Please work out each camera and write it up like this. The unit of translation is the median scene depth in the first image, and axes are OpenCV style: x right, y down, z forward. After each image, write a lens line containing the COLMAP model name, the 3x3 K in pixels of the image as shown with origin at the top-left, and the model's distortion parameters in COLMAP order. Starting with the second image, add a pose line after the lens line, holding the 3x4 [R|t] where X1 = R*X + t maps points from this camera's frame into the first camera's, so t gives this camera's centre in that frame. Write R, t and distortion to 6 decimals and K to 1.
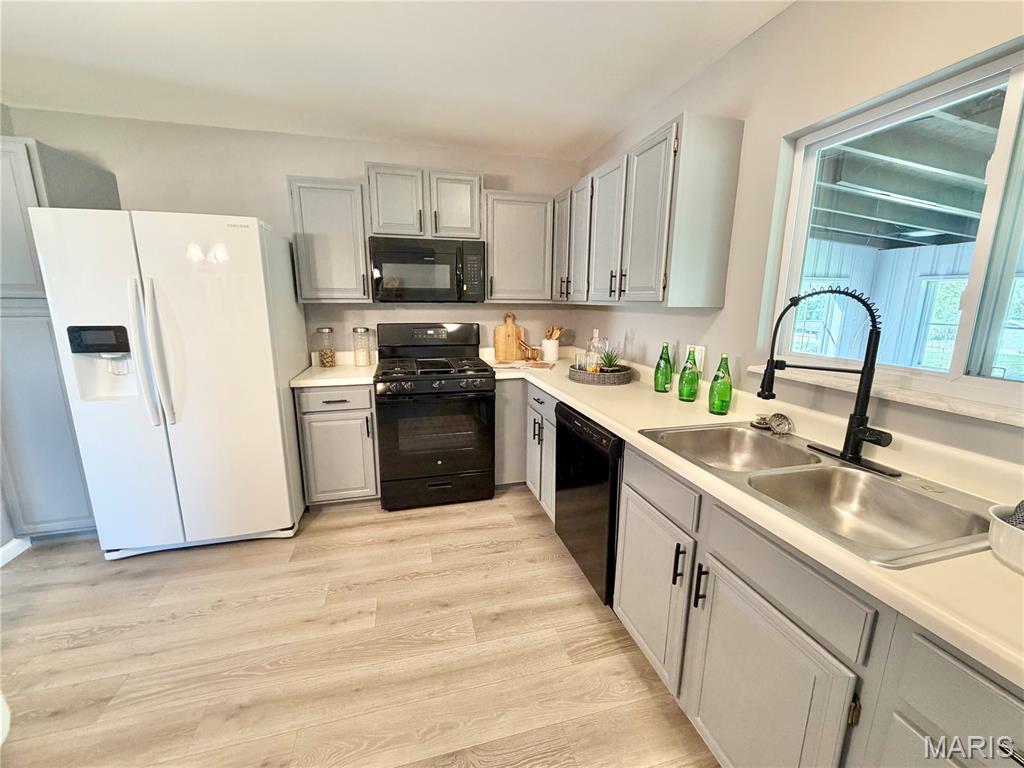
lens RADIAL K [[407.6, 0, 509.5], [0, 407.6, 381.7], [0, 0, 1]] dist [0.001330, -0.000209]
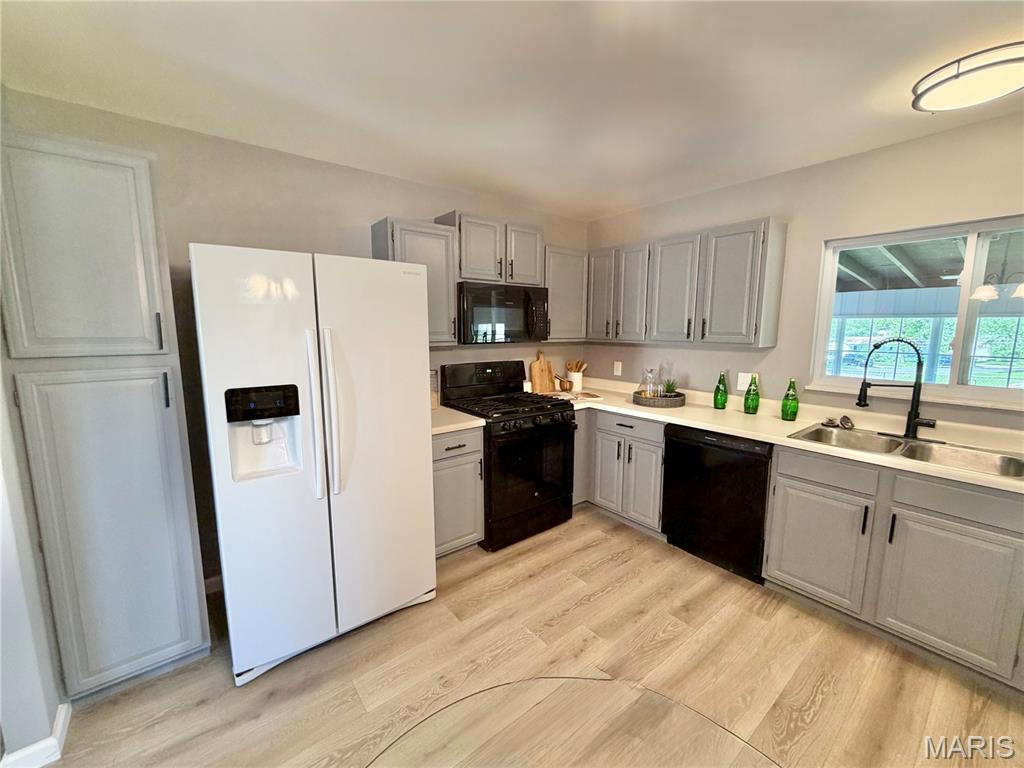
lens RADIAL K [[407.6, 0, 509.5], [0, 407.6, 381.7], [0, 0, 1]] dist [0.001330, -0.000209]
pose [[0.918071, -0.058520, 0.392072, -0.779650], [0.082647, 0.995566, -0.044927, -0.061103], [-0.387704, 0.073650, 0.918837, 0.044533]]
